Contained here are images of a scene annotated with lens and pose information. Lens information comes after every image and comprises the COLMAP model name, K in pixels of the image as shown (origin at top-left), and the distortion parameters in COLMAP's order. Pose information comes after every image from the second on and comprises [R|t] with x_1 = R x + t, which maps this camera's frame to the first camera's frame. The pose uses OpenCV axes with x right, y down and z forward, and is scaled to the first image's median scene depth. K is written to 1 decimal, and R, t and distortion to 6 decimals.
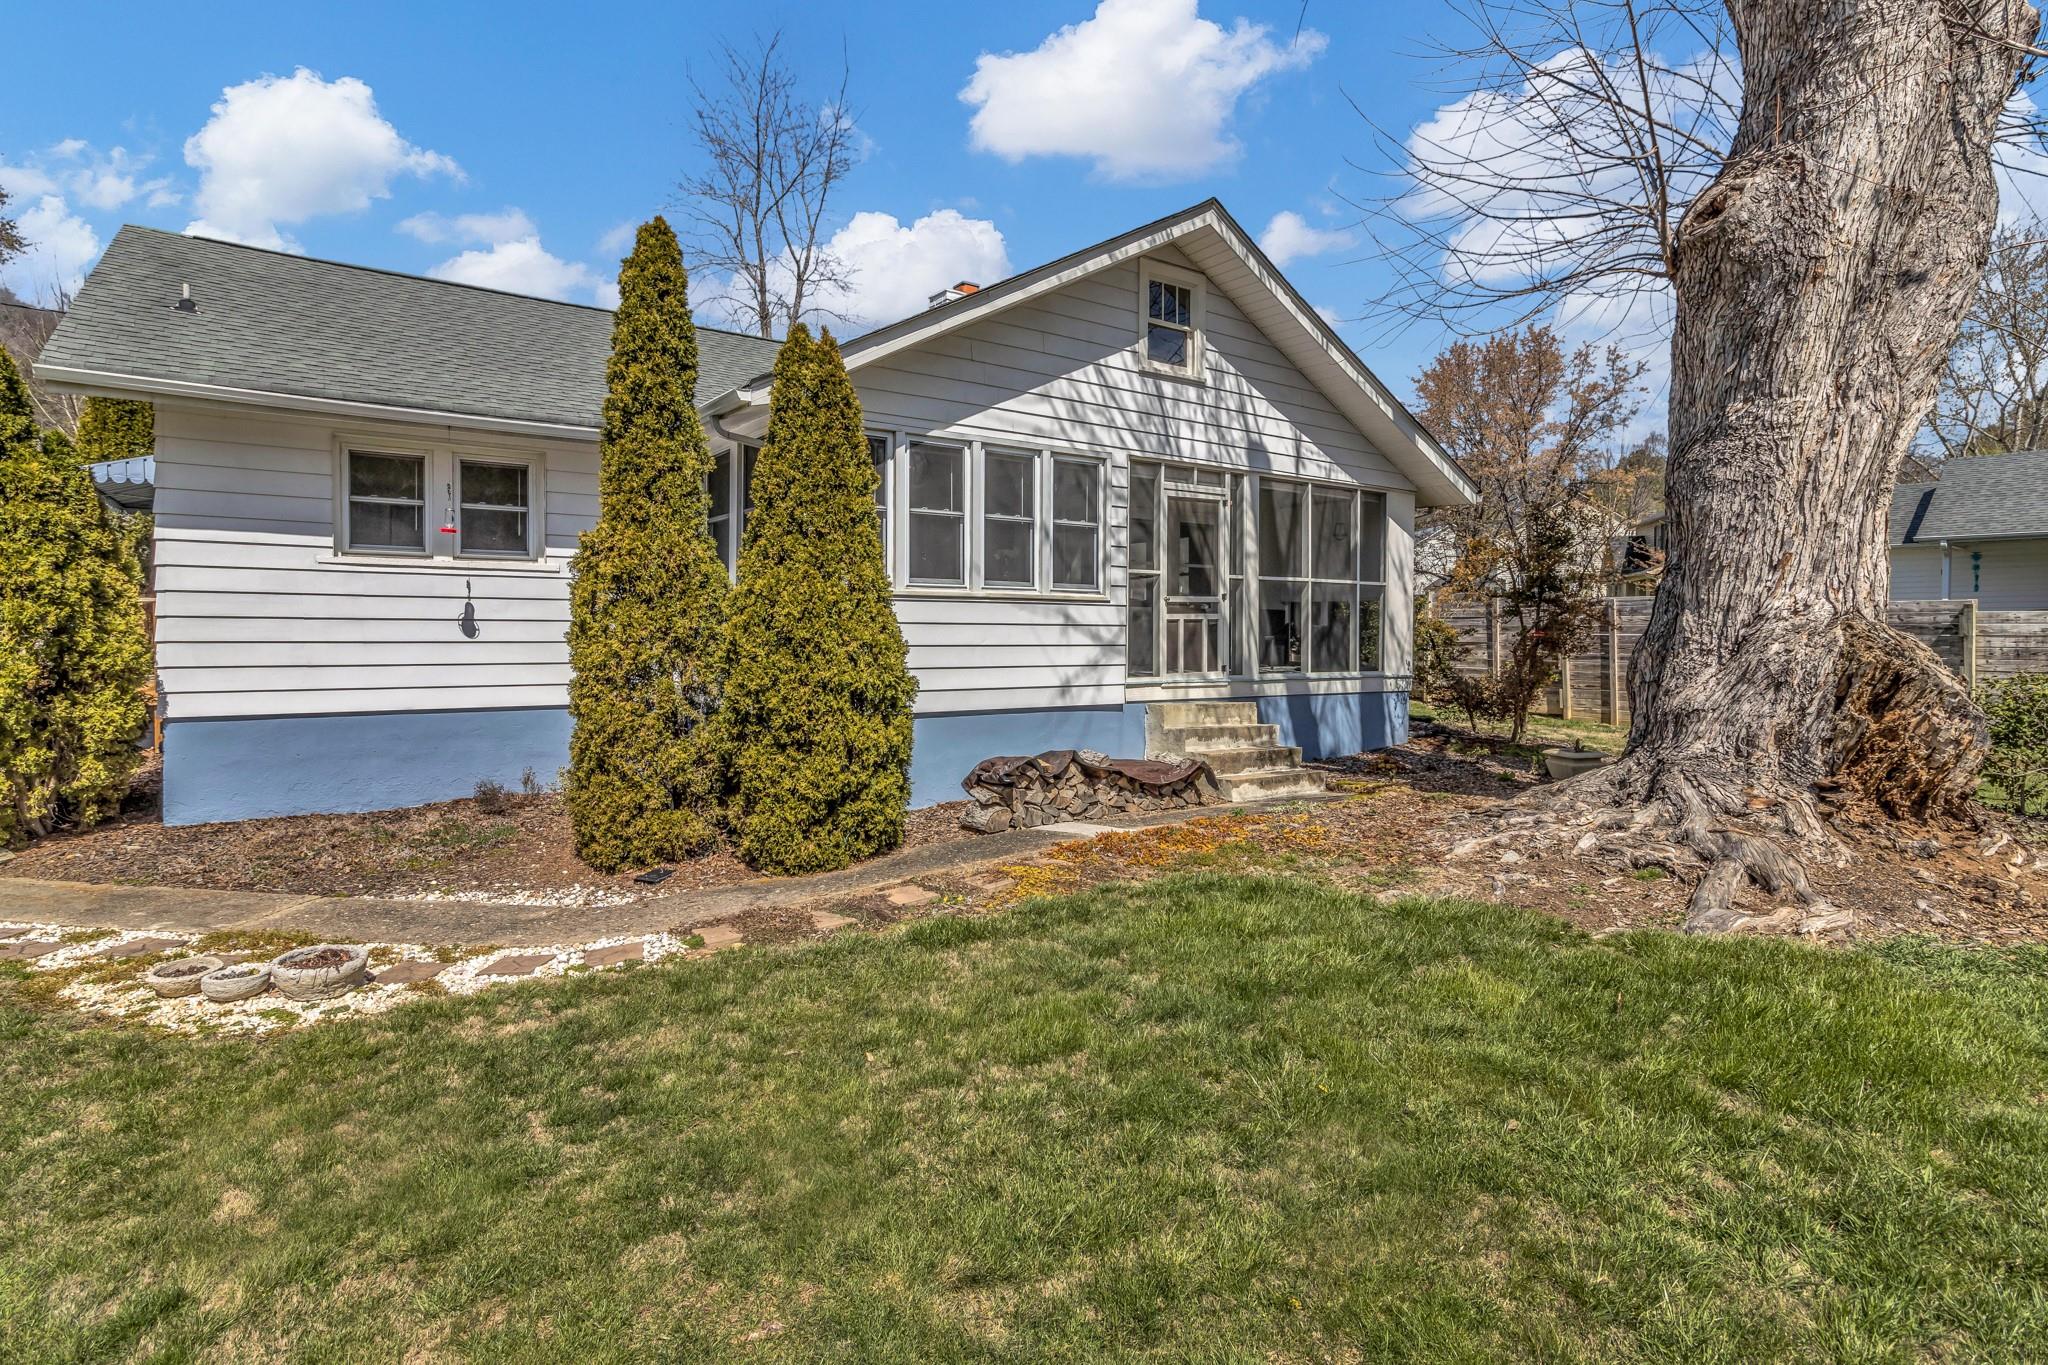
lens RADIAL K [[1069.6, 0, 1023.7], [0, 1069.6, 646.4], [0, 0, 1]] dist [0.000371, -0.000112]
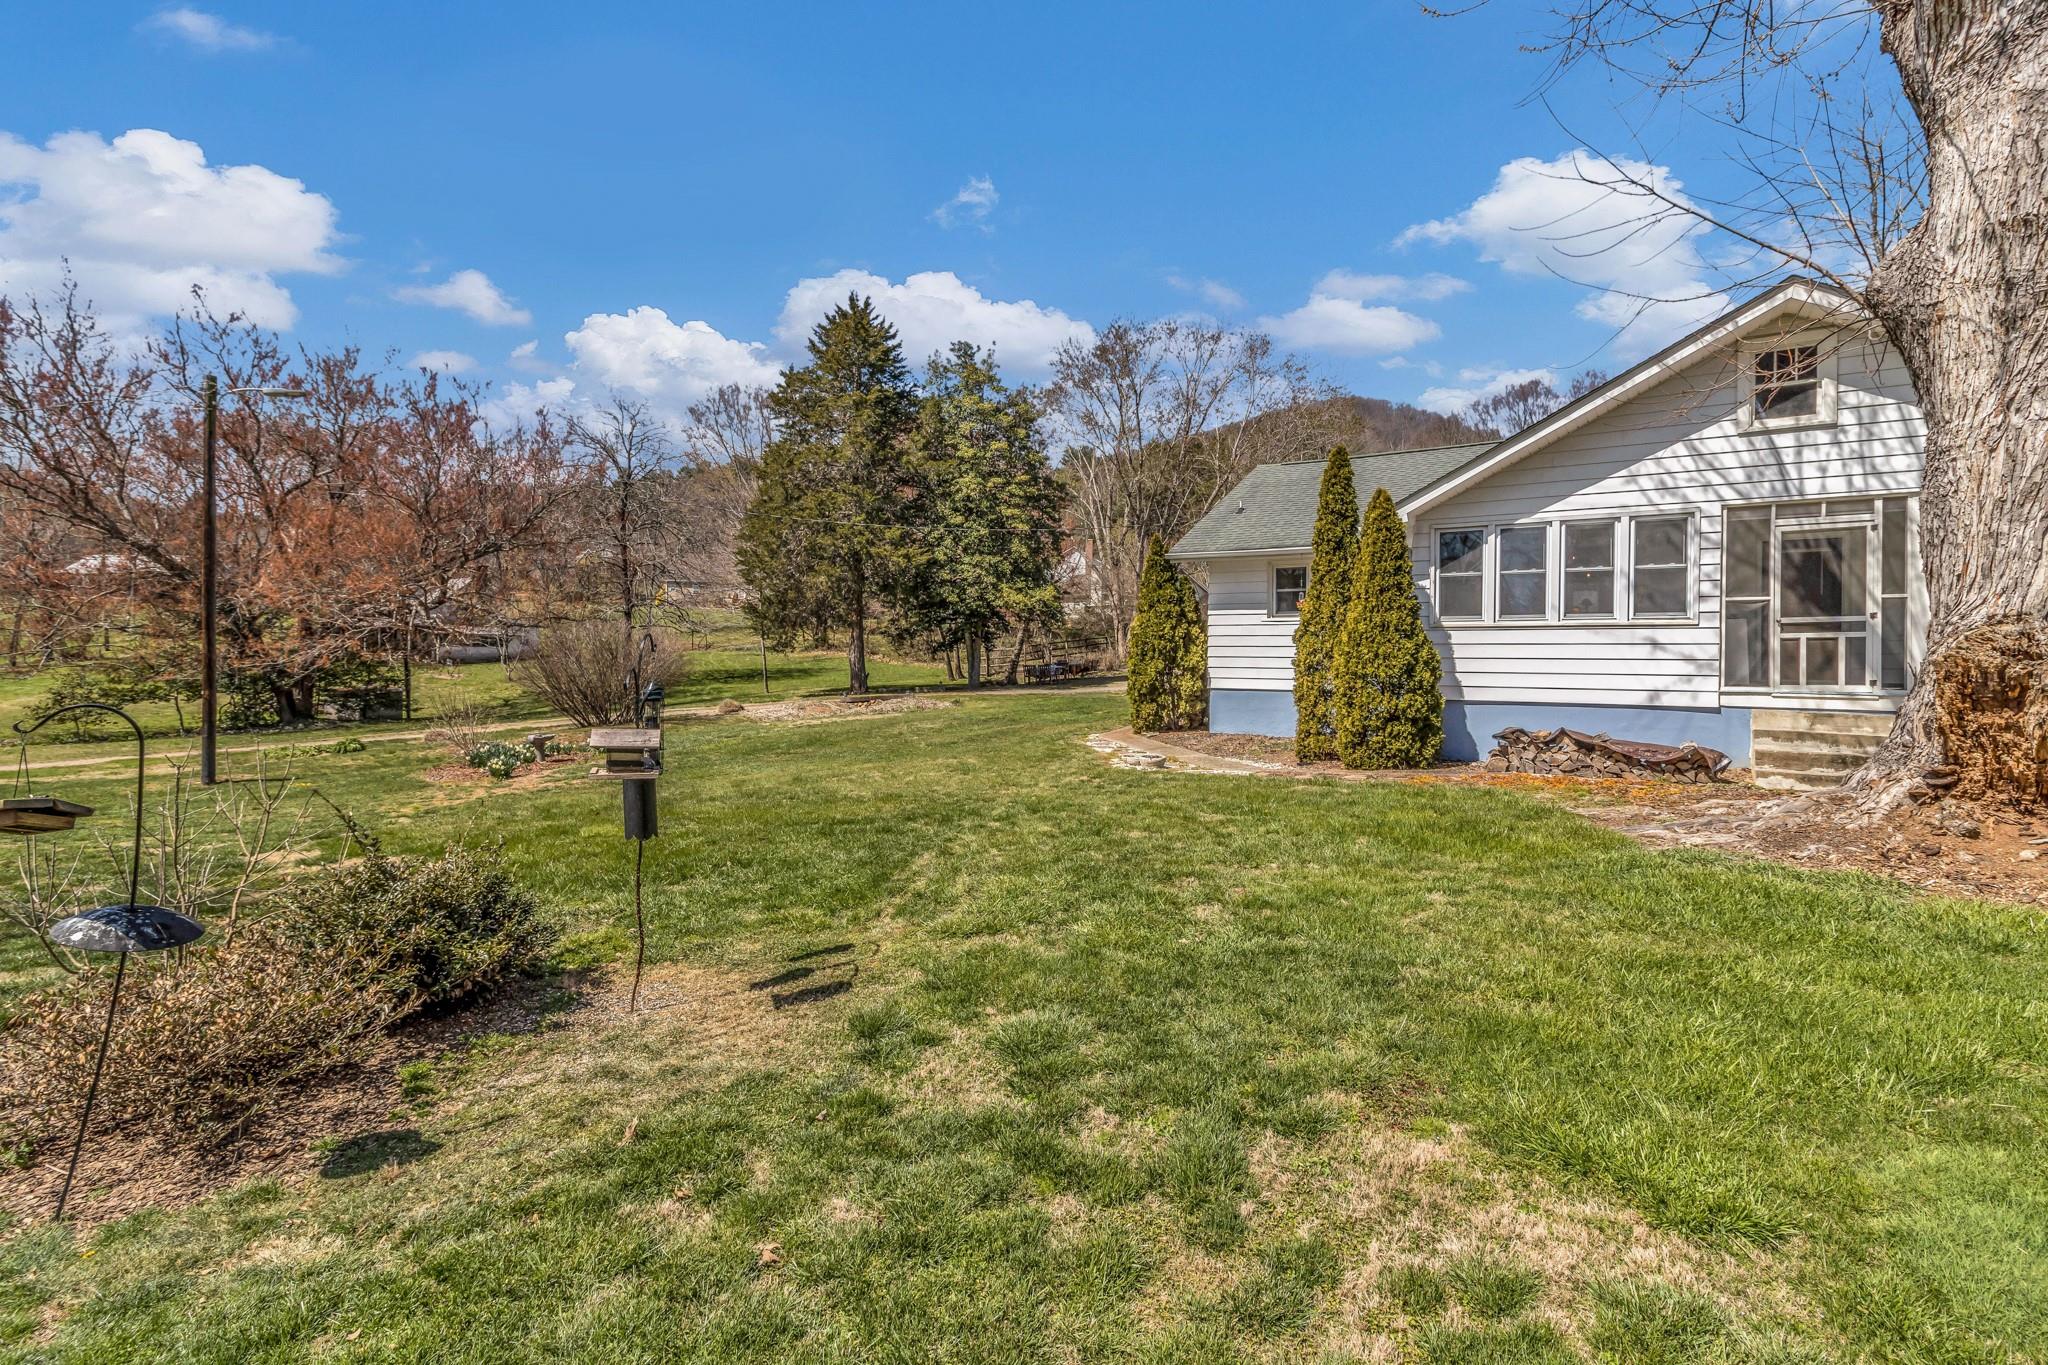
lens RADIAL K [[958.4, 0, 1021.9], [0, 958.4, 670.7], [0, 0, 1]] dist [0.000135, 0.000007]
pose [[0.364890, 0.008816, -0.931009, 0.841081], [-0.017480, 0.999844, 0.002617, 0.023041], [0.930887, 0.015320, 0.364987, -0.155776]]
